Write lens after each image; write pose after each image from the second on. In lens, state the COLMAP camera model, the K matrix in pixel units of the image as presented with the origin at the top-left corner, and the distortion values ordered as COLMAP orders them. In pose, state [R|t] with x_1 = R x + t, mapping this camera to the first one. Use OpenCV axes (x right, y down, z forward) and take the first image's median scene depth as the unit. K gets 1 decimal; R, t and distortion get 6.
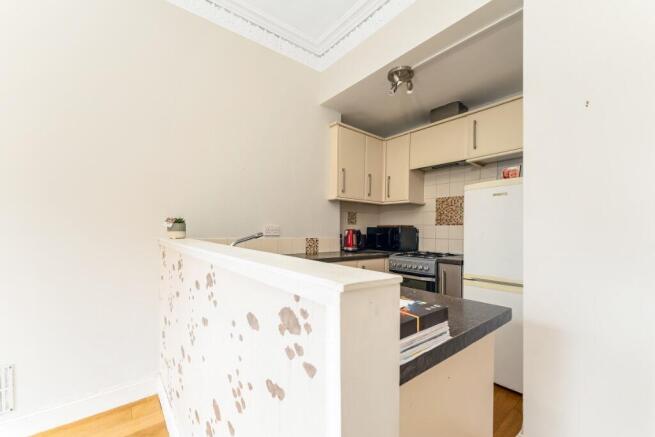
lens RADIAL K [[265.6, 0, 327.6], [0, 265.6, 232.7], [0, 0, 1]] dist [0.000415, -0.000003]
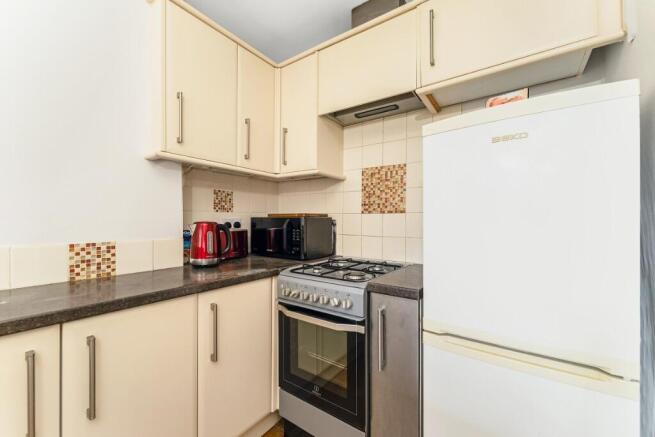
lens RADIAL K [[265.6, 0, 327.6], [0, 265.6, 232.7], [0, 0, 1]] dist [0.000415, -0.000003]
pose [[0.962075, -0.019909, 0.272058, 0.171955], [0.010387, 0.999283, 0.036398, -0.007601], [-0.272588, -0.032192, 0.961592, 0.451351]]
